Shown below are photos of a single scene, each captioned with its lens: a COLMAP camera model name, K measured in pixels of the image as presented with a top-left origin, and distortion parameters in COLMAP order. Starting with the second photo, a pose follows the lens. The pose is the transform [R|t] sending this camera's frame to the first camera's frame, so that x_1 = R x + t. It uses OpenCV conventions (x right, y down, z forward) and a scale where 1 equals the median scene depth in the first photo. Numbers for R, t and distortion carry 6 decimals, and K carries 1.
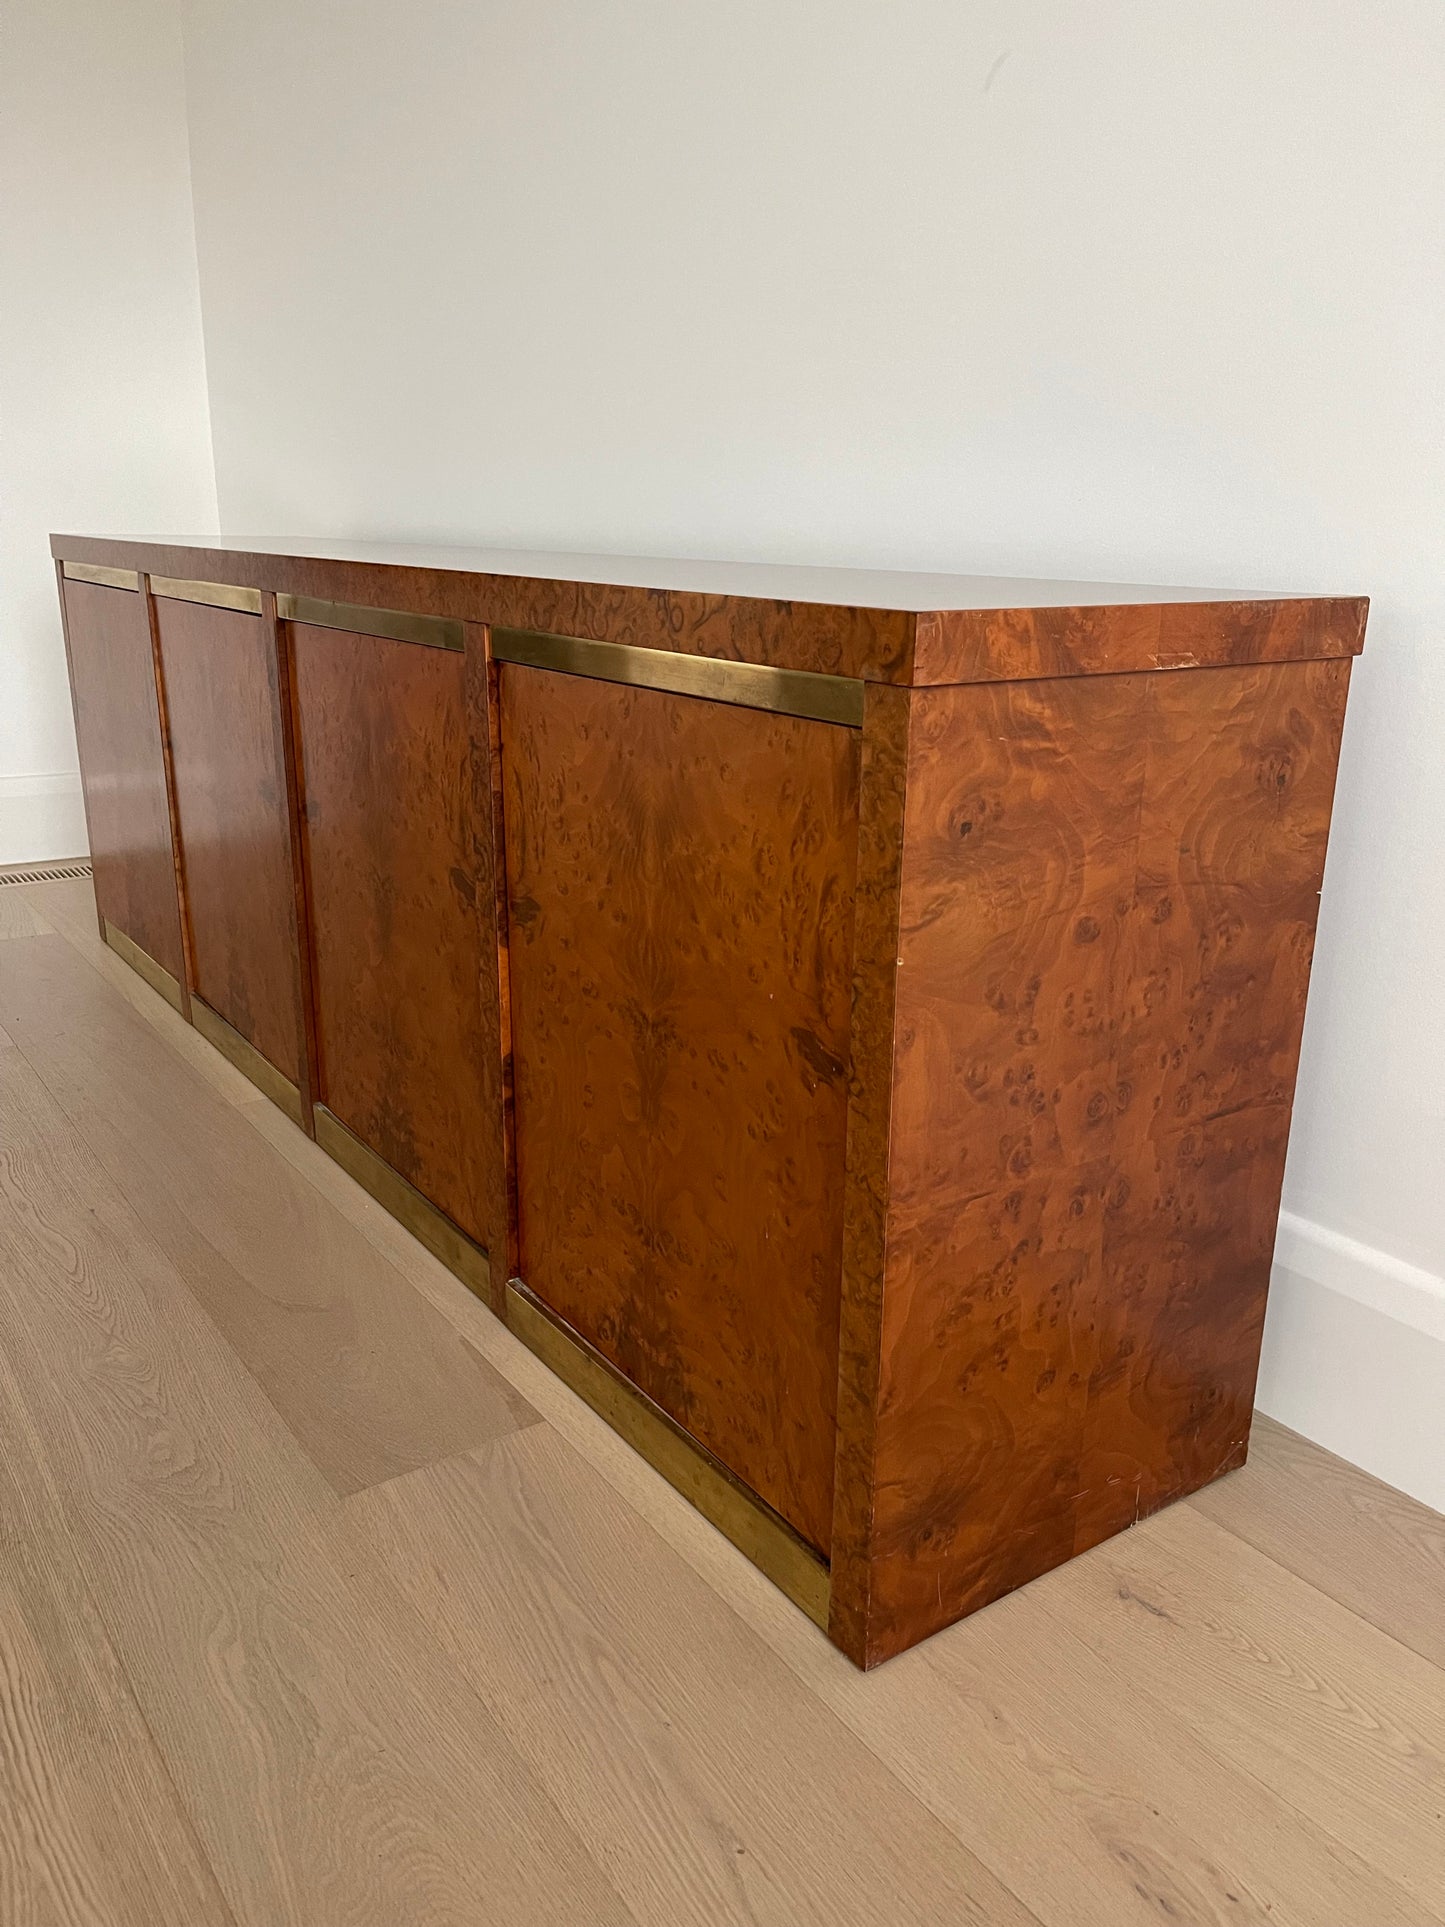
lens RADIAL K [[1466.2, 0, 722.9], [0, 1466.2, 963.2], [0, 0, 1]] dist [0.061676, -0.063680]
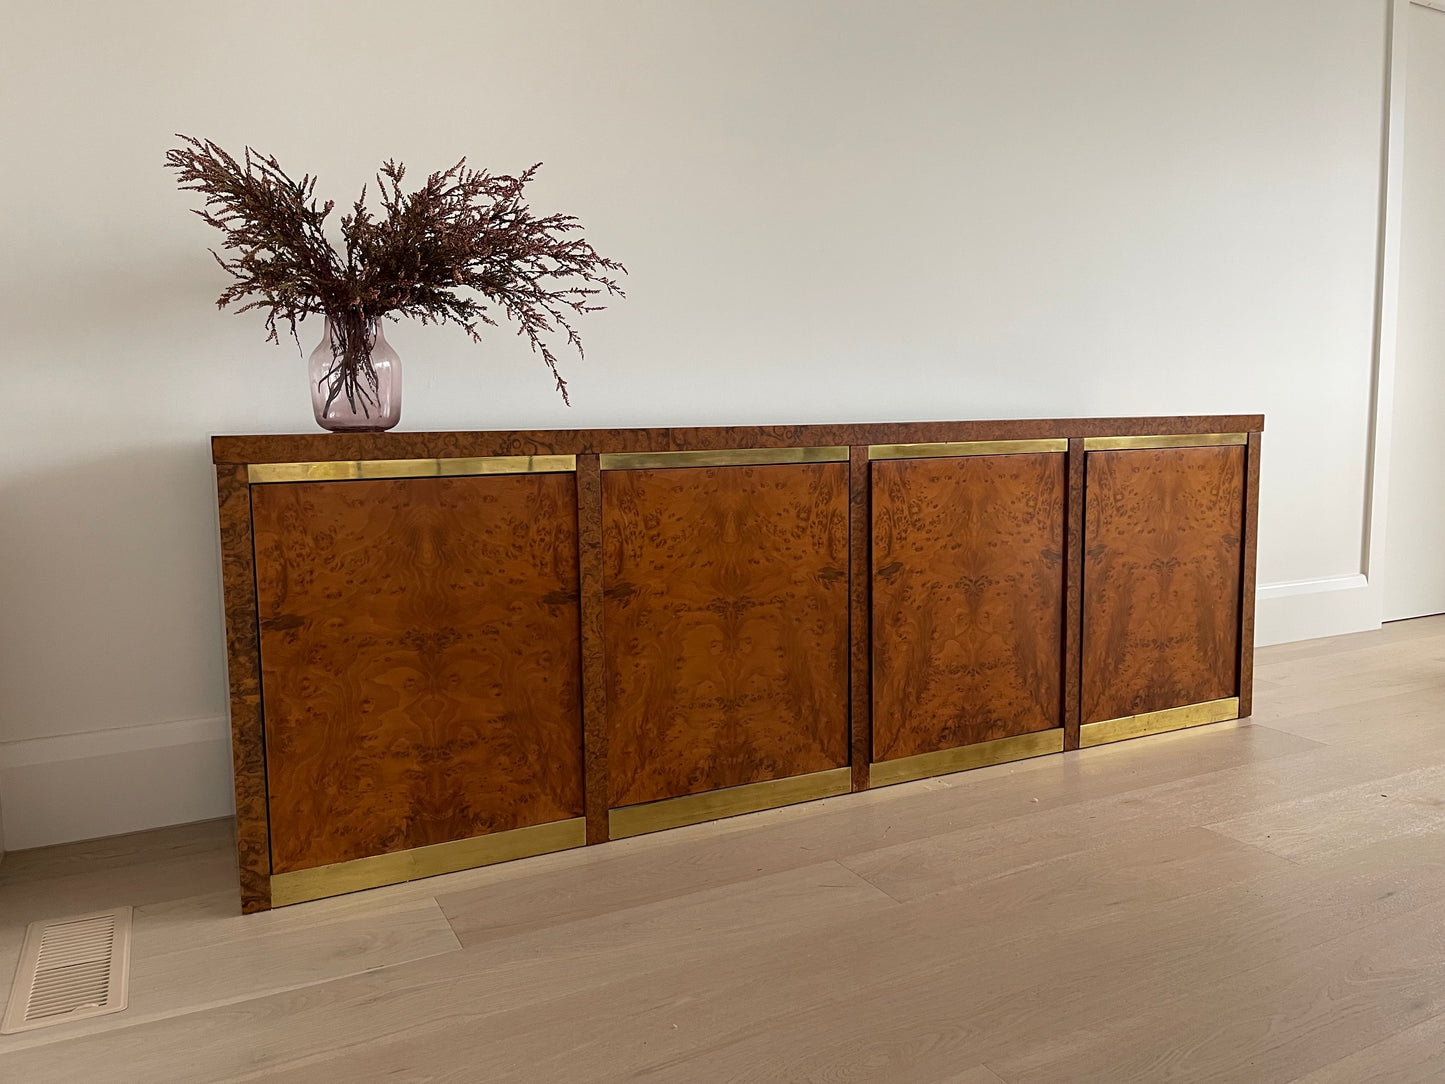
lens RADIAL K [[1093.2, 0, 733.9], [0, 1093.2, 521.3], [0, 0, 1]] dist [0.068858, -0.096648]
pose [[0.147192, -0.120749, 0.981710, -1.932034], [0.301079, 0.950891, 0.071816, -0.231496], [-0.942171, 0.285002, 0.176319, 0.730847]]
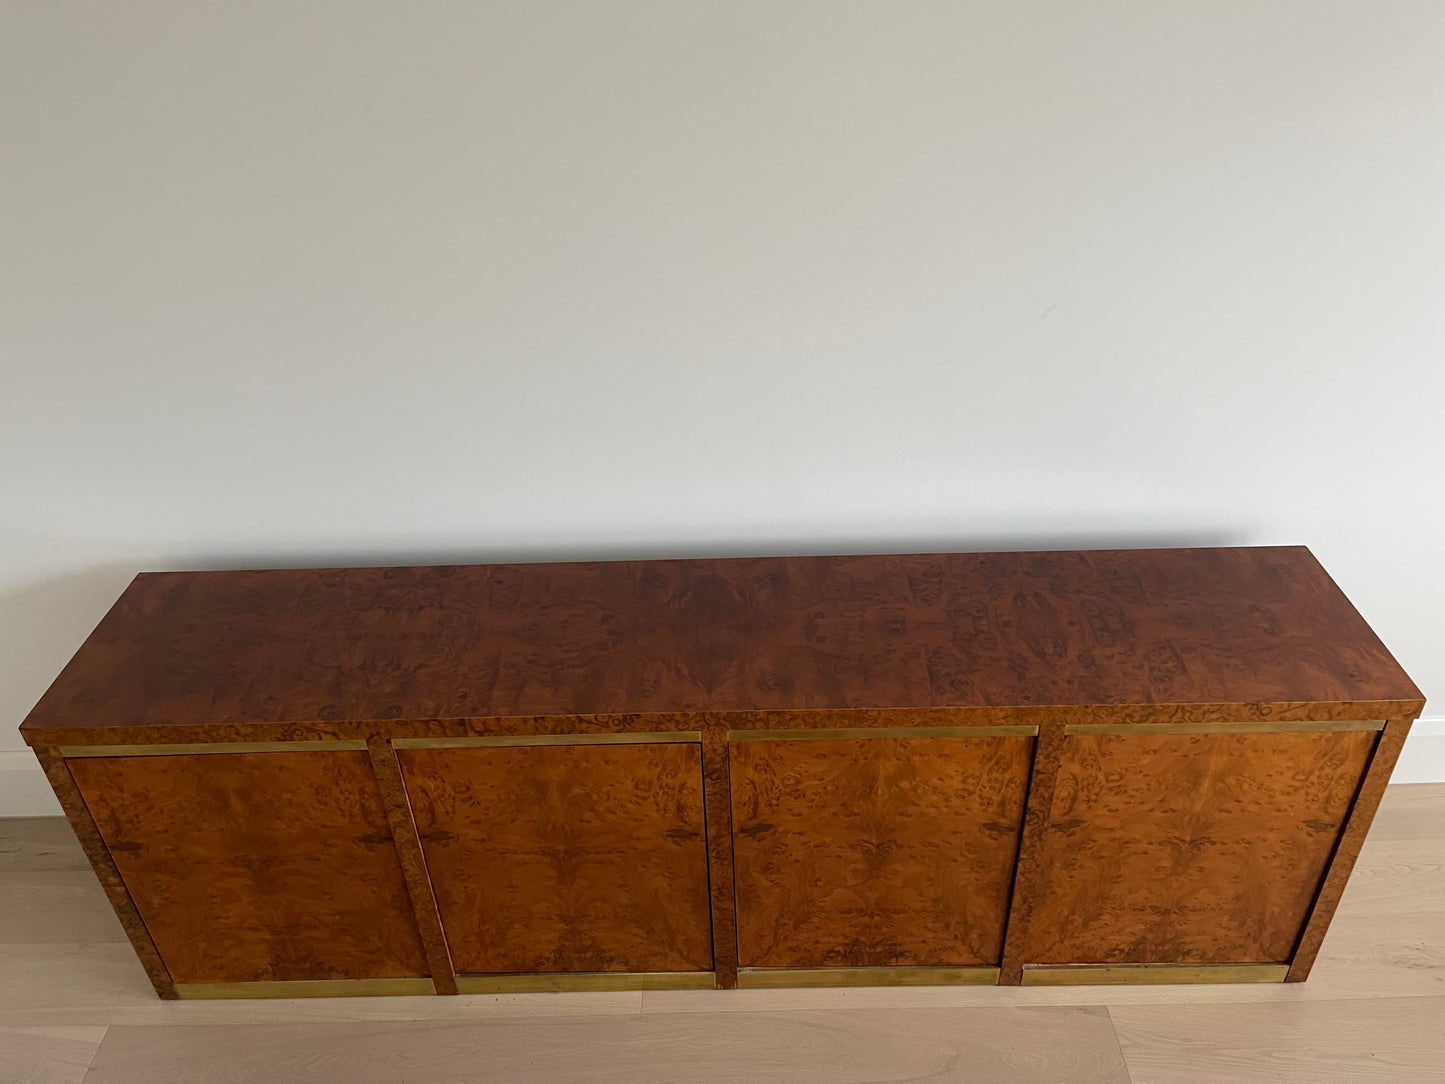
lens RADIAL K [[1100.1, 0, 723.1], [0, 1100.1, 535.9], [0, 0, 1]] dist [0.043353, -0.038483]
pose [[0.574319, -0.478200, 0.664441, -0.887121], [0.276418, 0.877260, 0.392440, -1.082866], [-0.770552, -0.041722, 0.636010, -0.259658]]
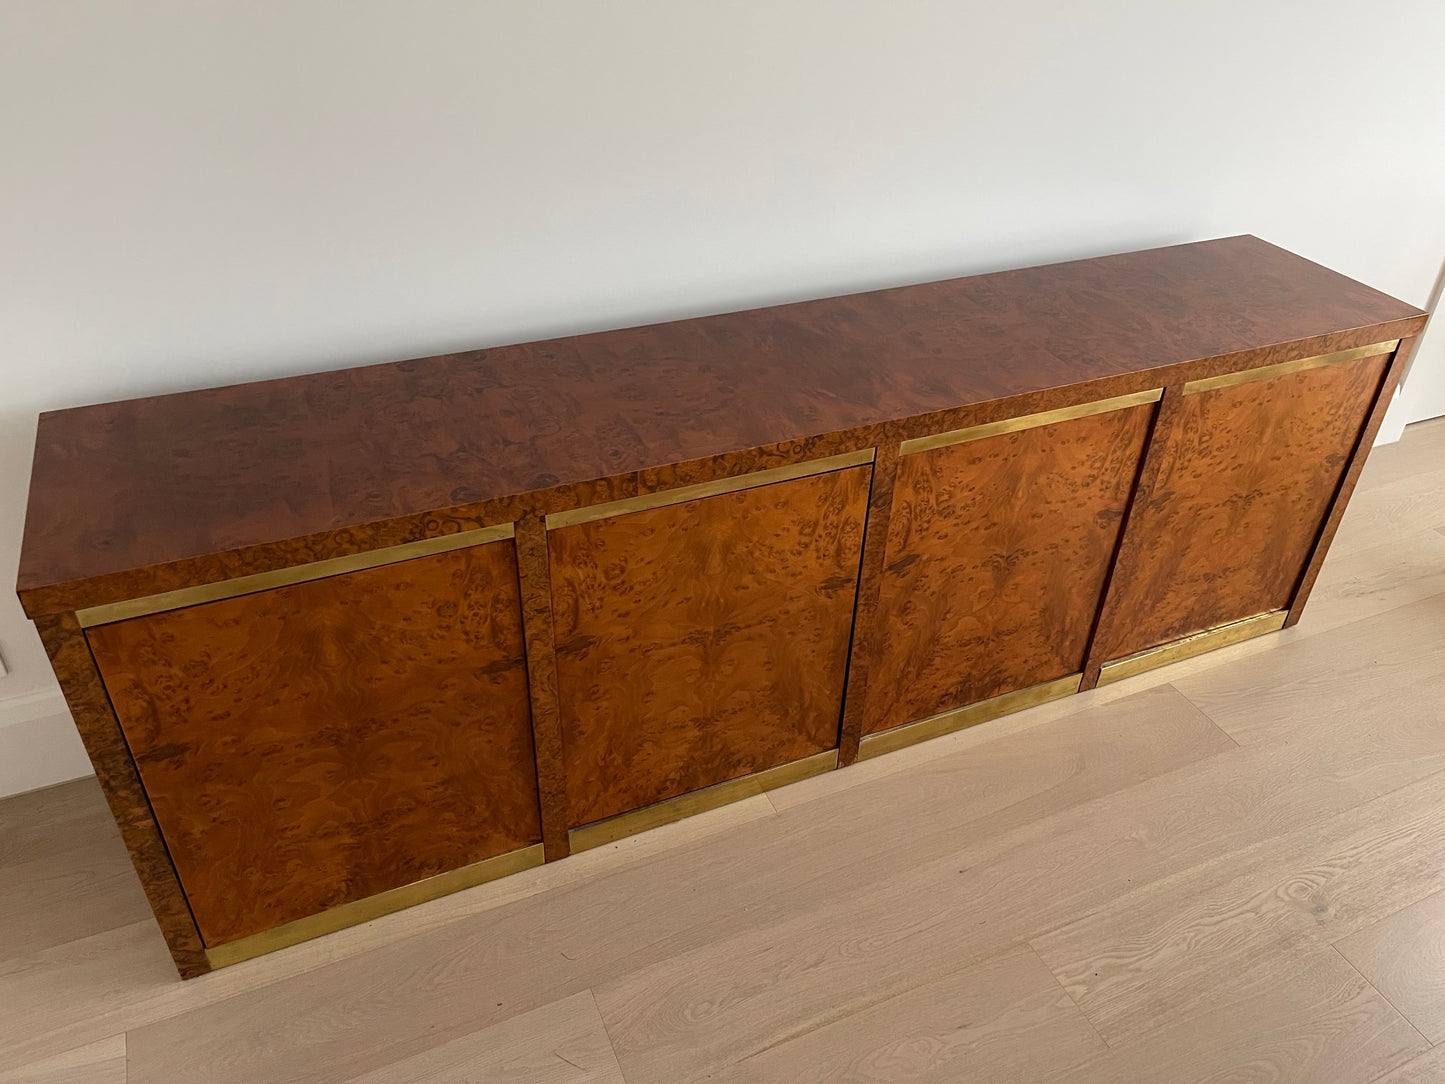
lens RADIAL K [[1087.3, 0, 725.1], [0, 1087.3, 524.4], [0, 0, 1]] dist [0.053079, -0.051439]
pose [[0.194440, -0.561026, 0.804639, -1.260493], [0.257836, 0.820681, 0.509905, -0.906693], [-0.946422, 0.108319, 0.304225, 0.589804]]
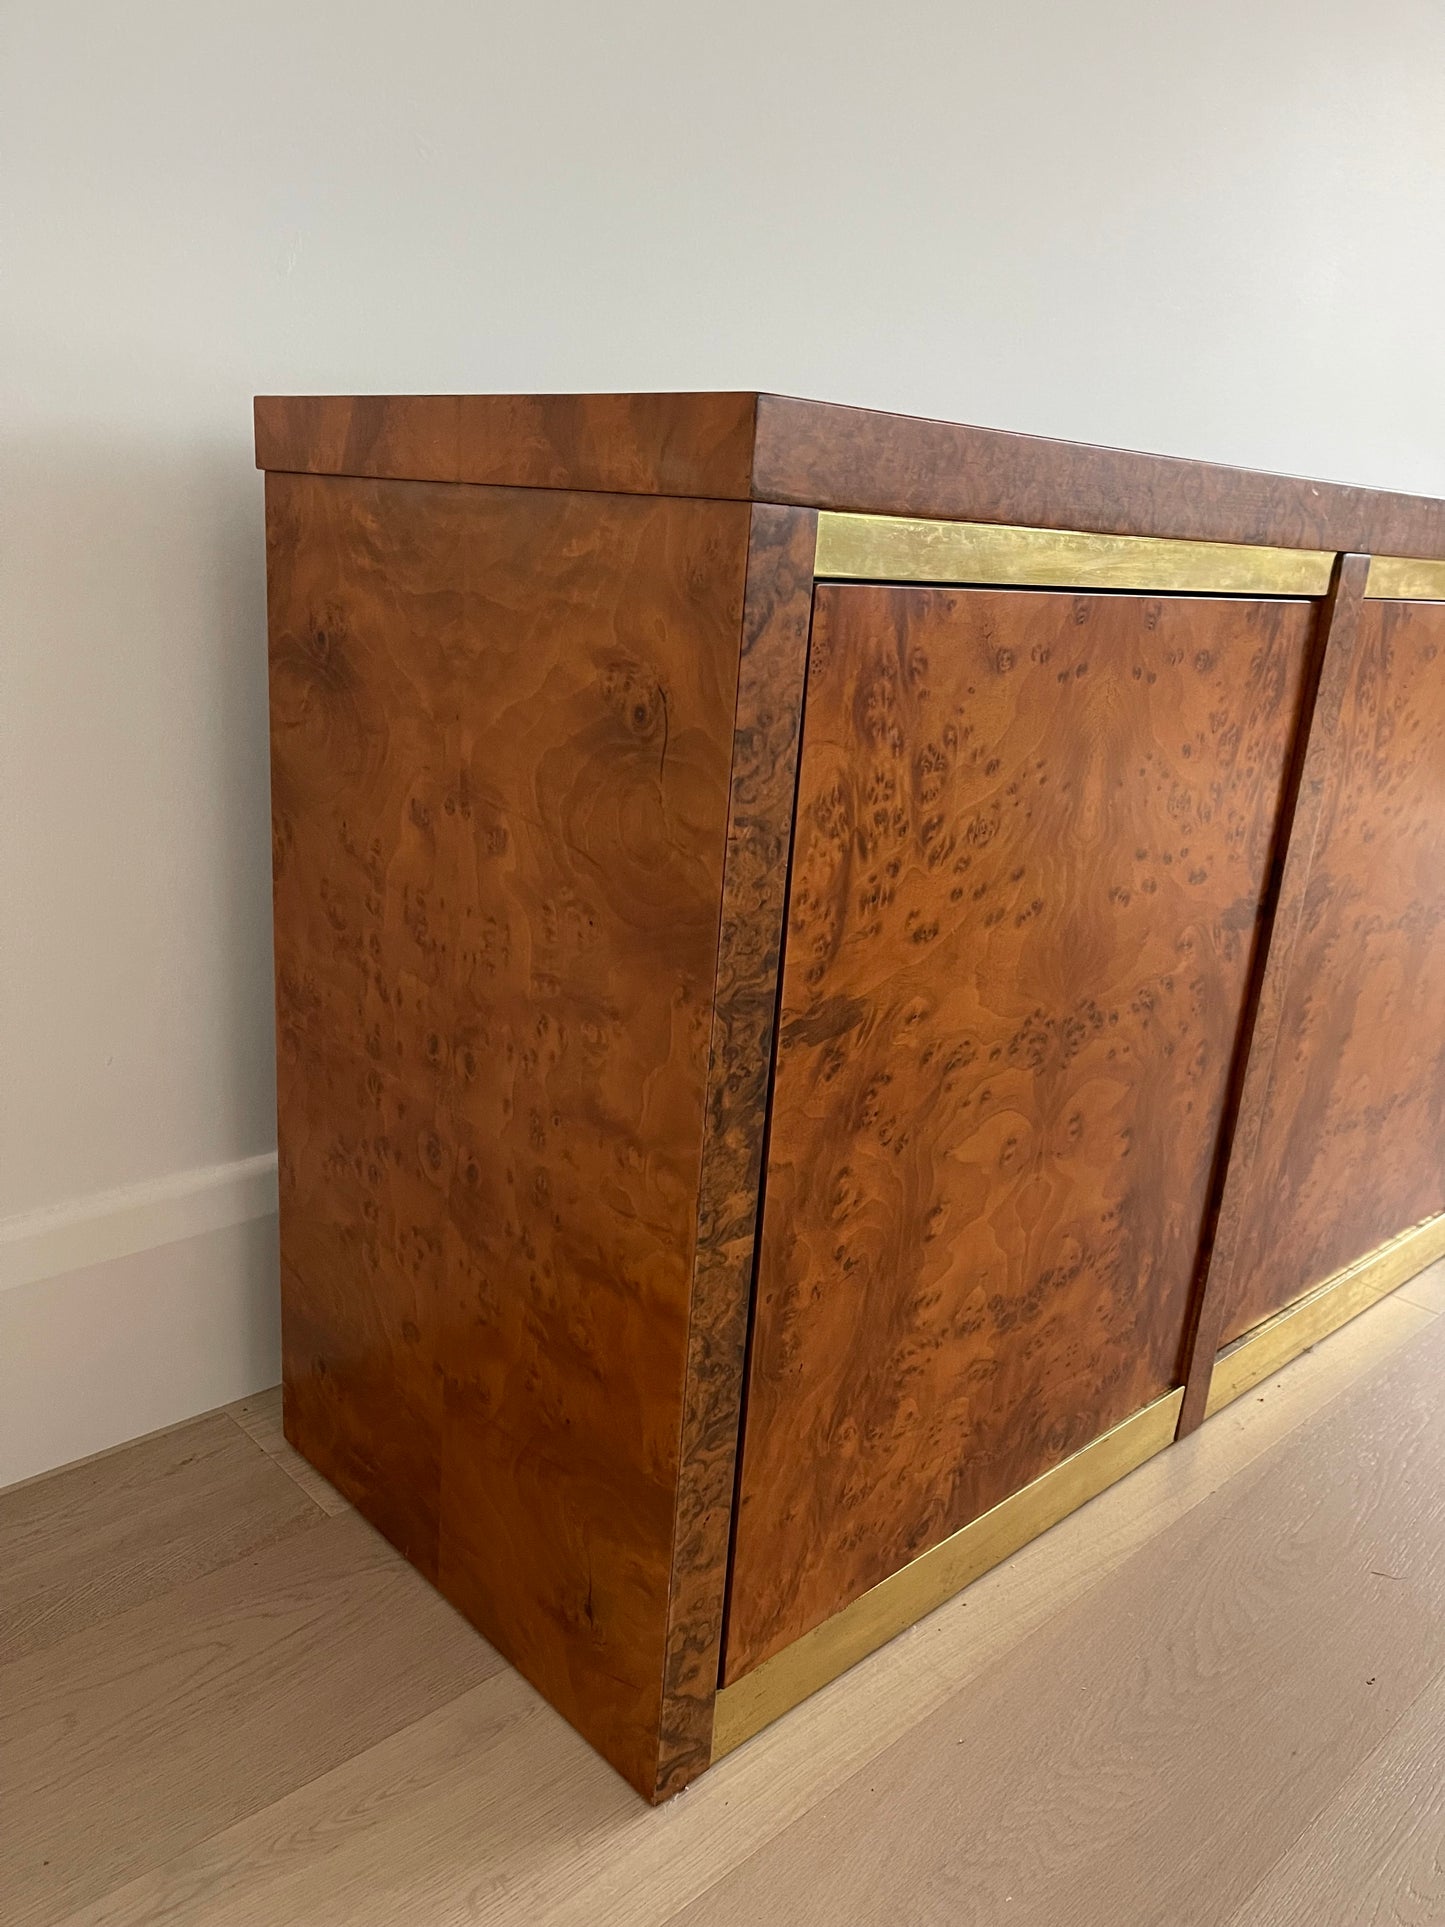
lens RADIAL K [[1458.6, 0, 721.3], [0, 1458.6, 972.6], [0, 0, 1]] dist [0.061400, -0.098879]
pose [[-0.137875, -0.319148, 0.937622, -1.114875], [0.216619, 0.914028, 0.342970, -0.445223], [-0.966471, 0.250394, -0.056889, 1.753090]]
